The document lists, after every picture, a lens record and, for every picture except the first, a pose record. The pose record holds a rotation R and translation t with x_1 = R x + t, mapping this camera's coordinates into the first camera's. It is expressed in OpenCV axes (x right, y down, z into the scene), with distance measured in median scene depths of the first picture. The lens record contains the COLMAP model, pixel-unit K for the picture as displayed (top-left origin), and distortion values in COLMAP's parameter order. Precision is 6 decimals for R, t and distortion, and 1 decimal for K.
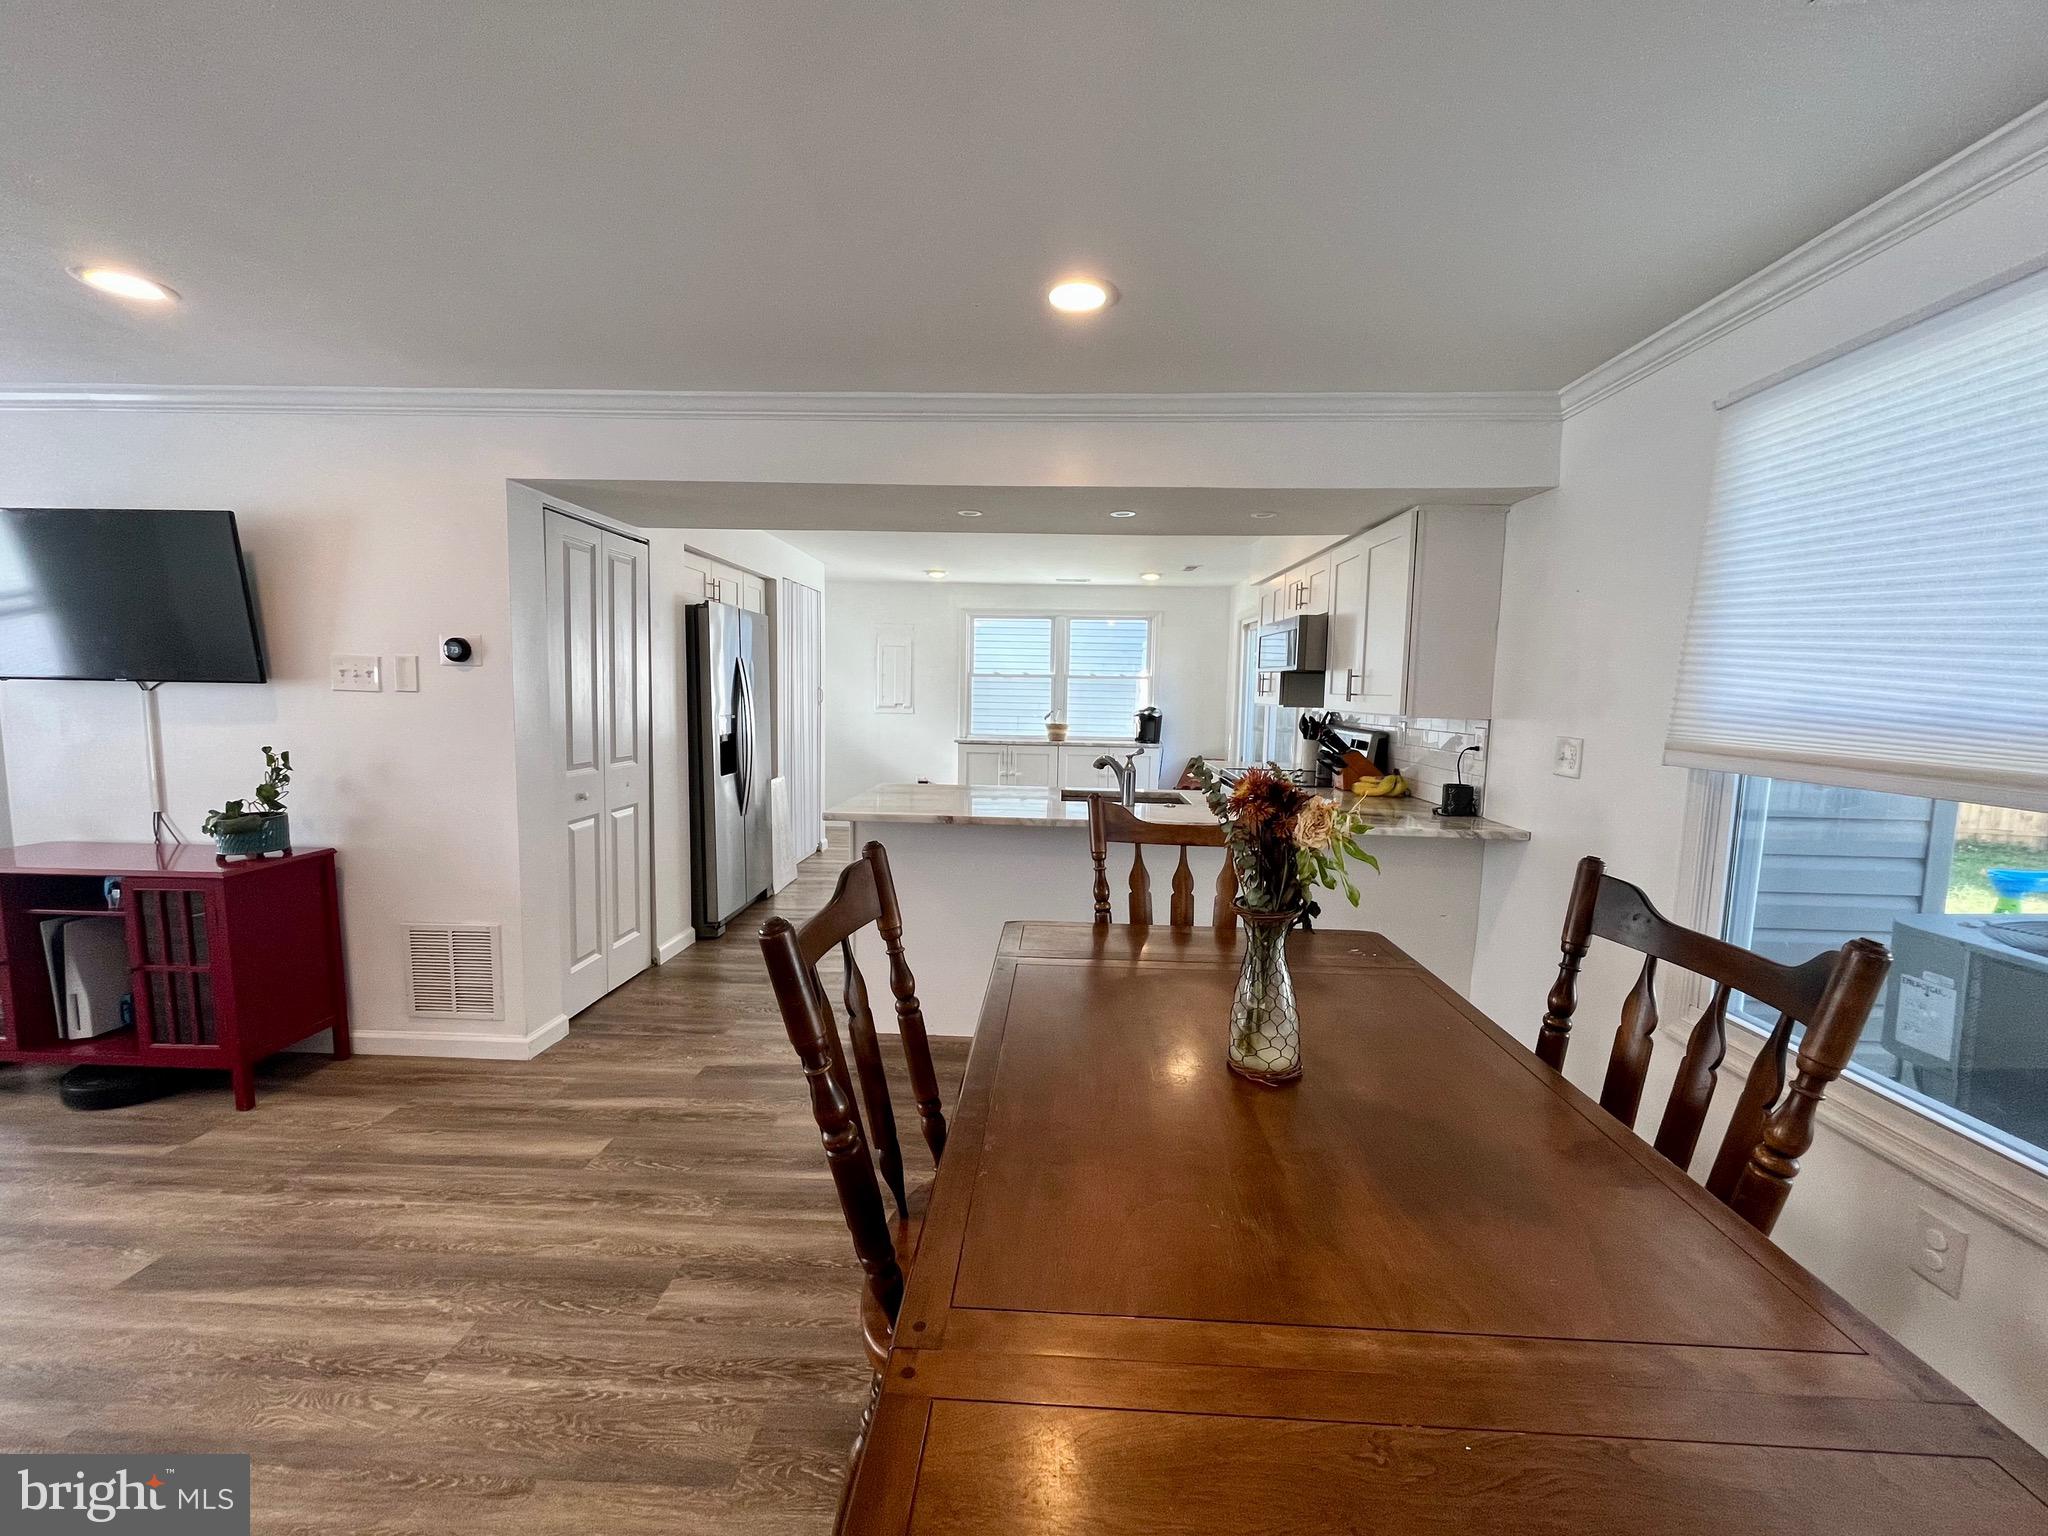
lens RADIAL K [[827.0, 0, 1026.1], [0, 827.0, 771.5], [0, 0, 1]] dist [-0.002167, -0.000221]
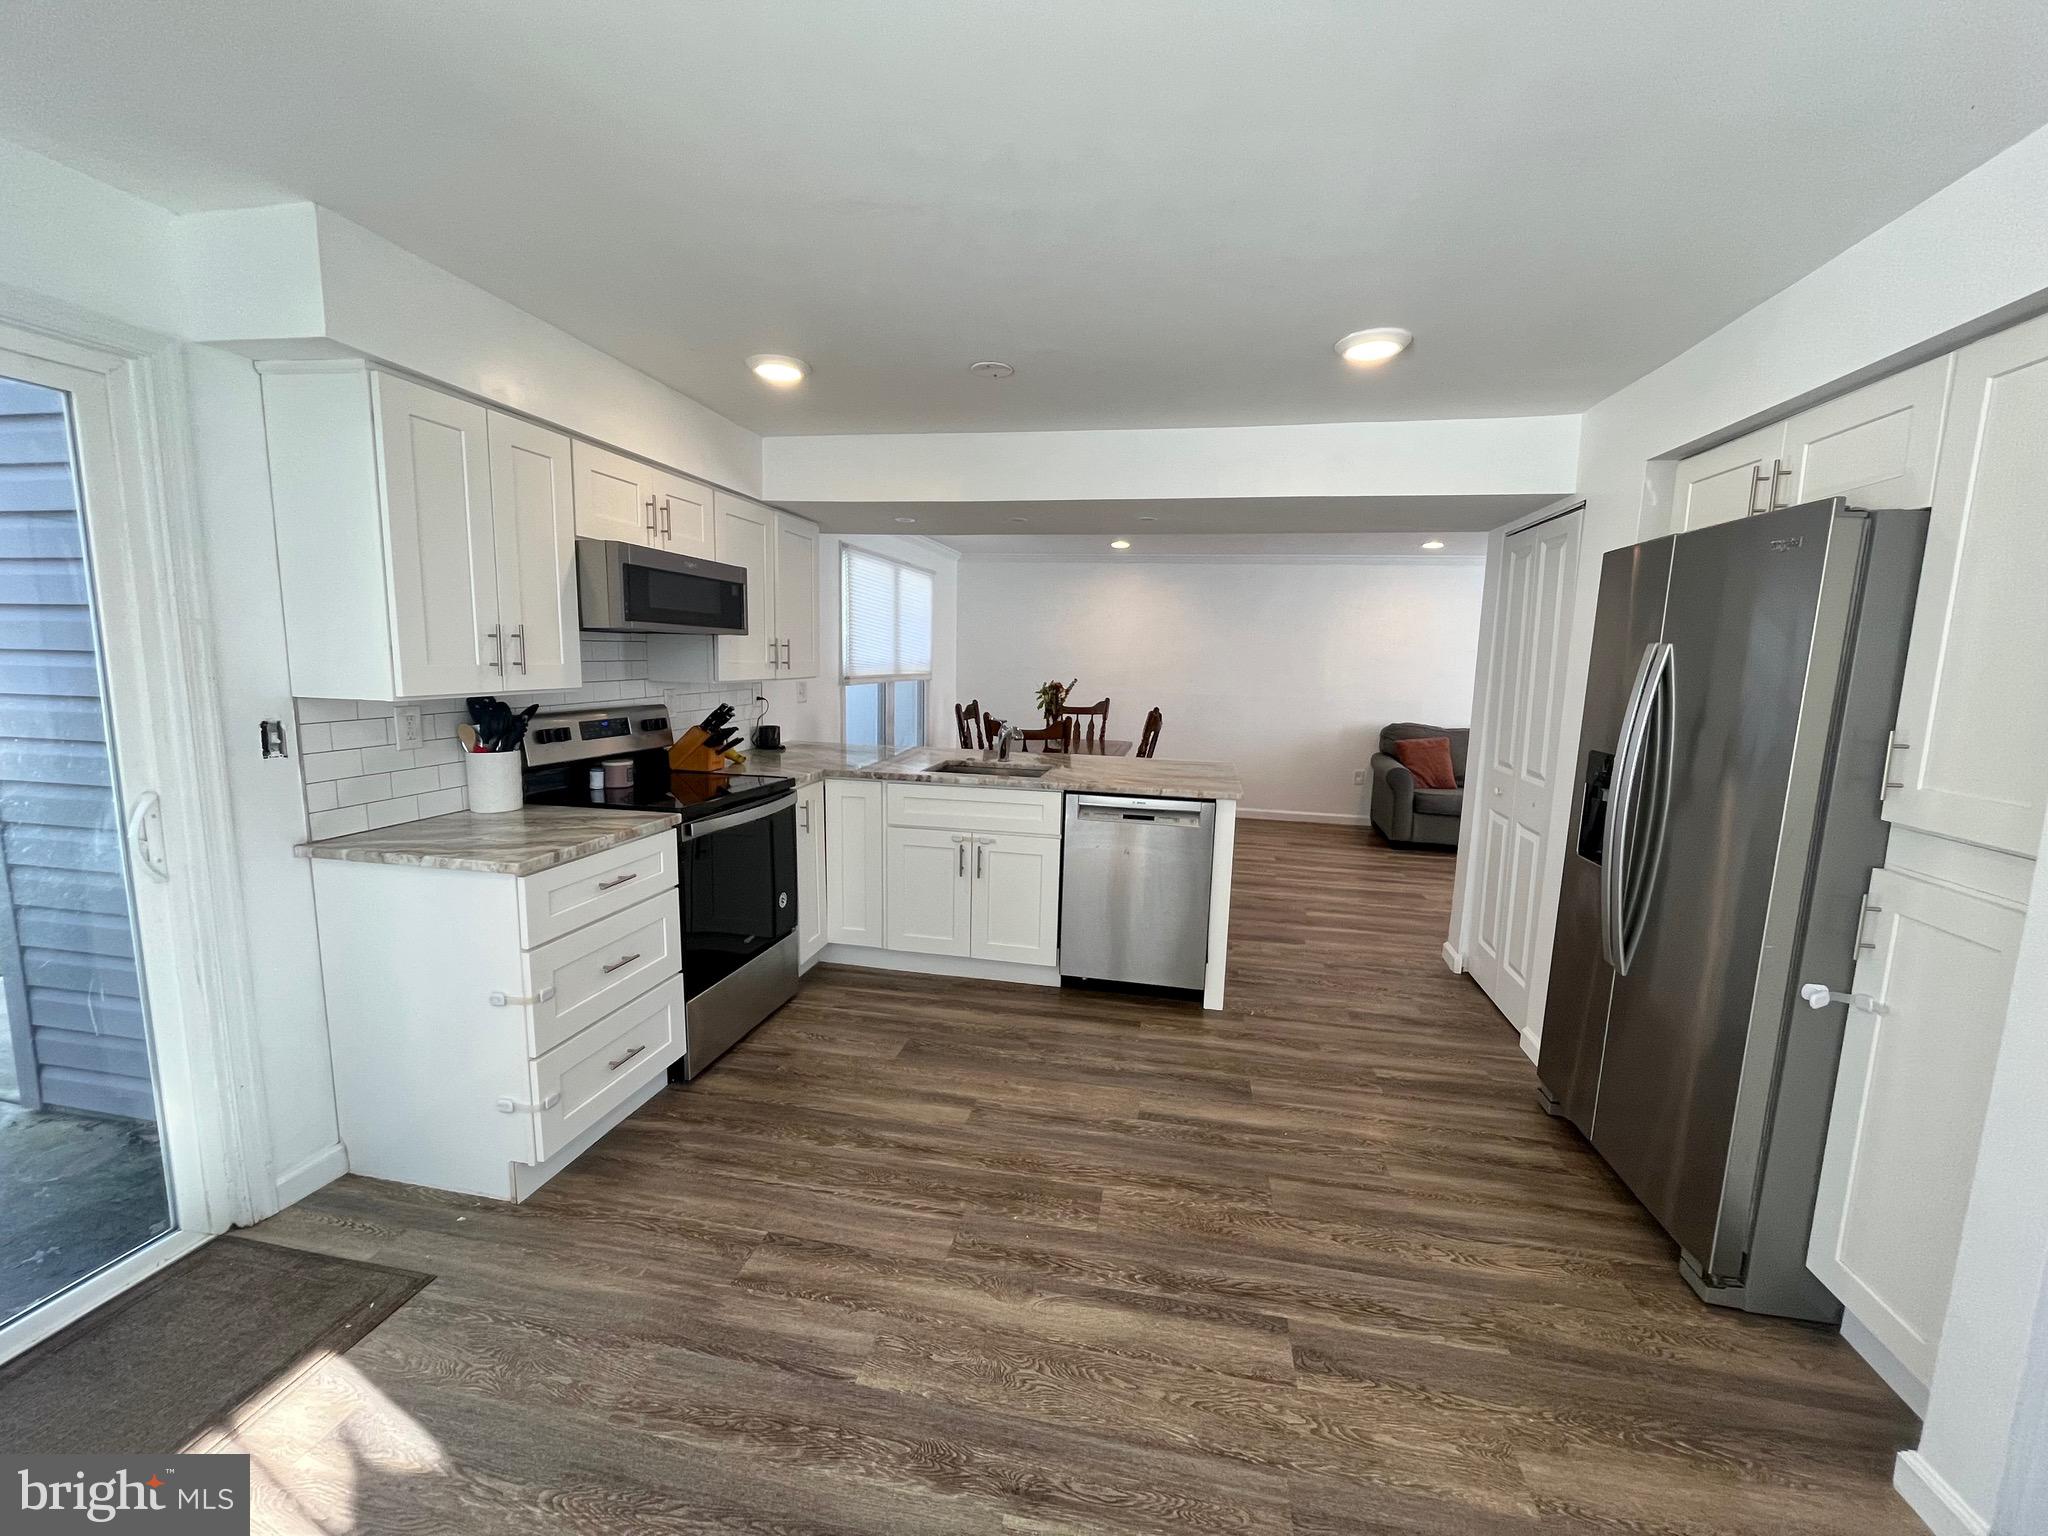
lens RADIAL K [[827.0, 0, 1026.1], [0, 827.0, 771.5], [0, 0, 1]] dist [-0.002167, -0.000221]
pose [[-0.986472, -0.066421, 0.149873, -0.108996], [-0.028454, 0.969737, 0.242489, -0.277321], [-0.161444, 0.234944, -0.958508, 2.474605]]
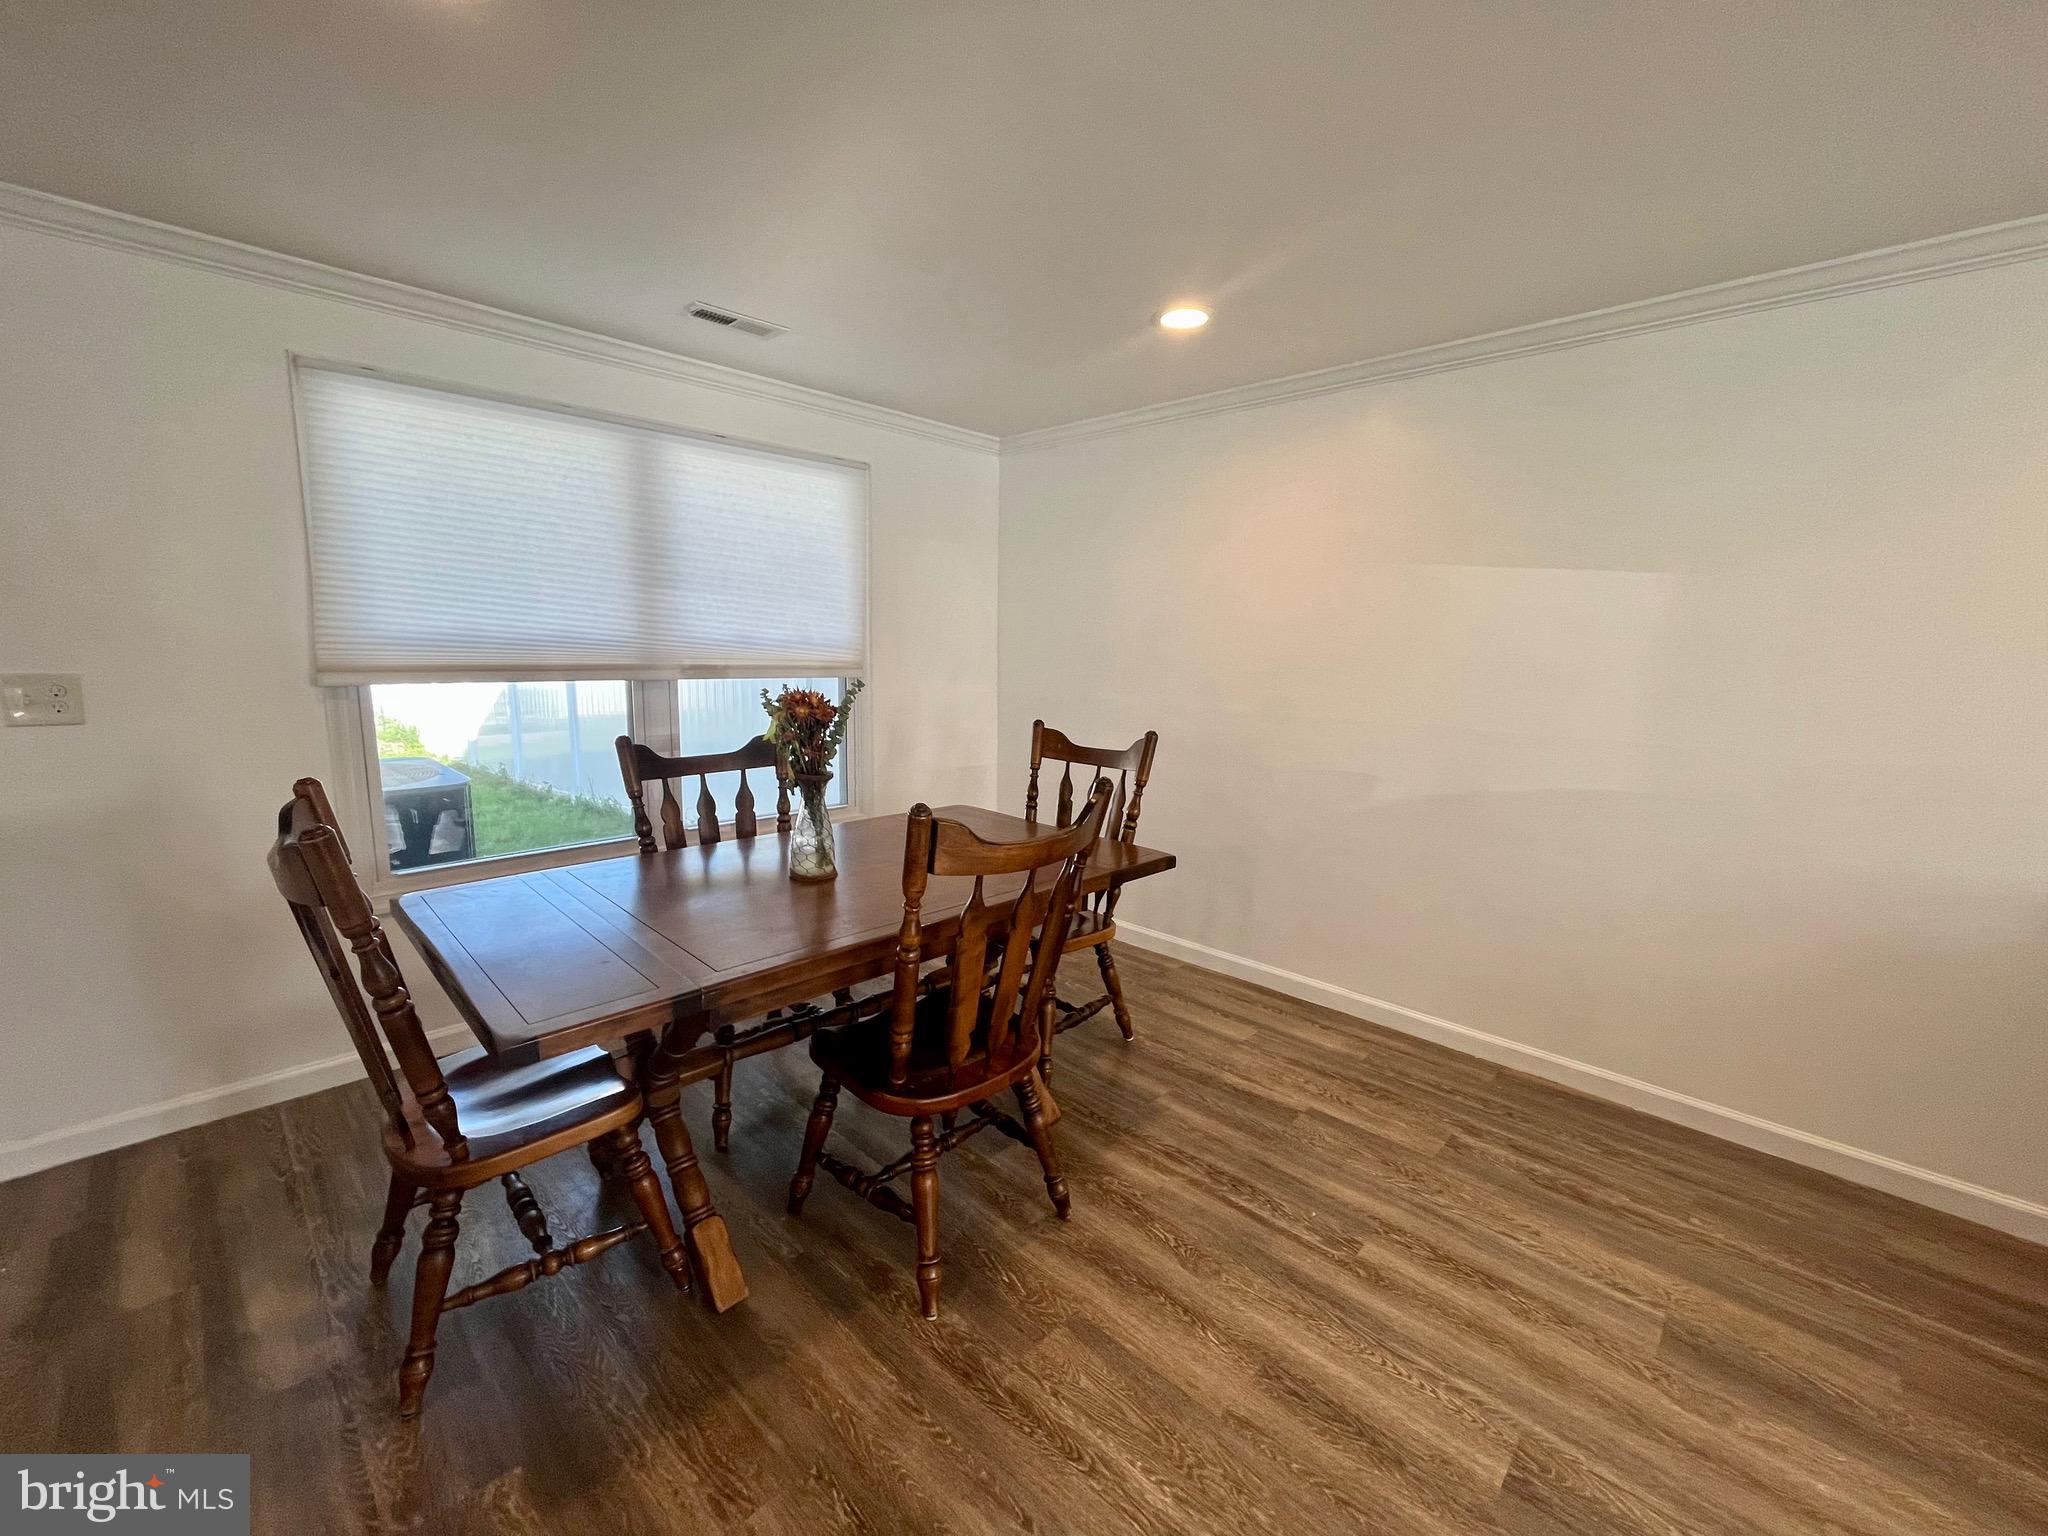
lens RADIAL K [[827.0, 0, 1026.1], [0, 827.0, 771.5], [0, 0, 1]] dist [-0.002167, -0.000221]
pose [[-0.740930, -0.137194, 0.657420, -0.487199], [0.034720, 0.969777, 0.241509, -0.097035], [-0.670684, 0.201767, -0.713773, 0.863707]]
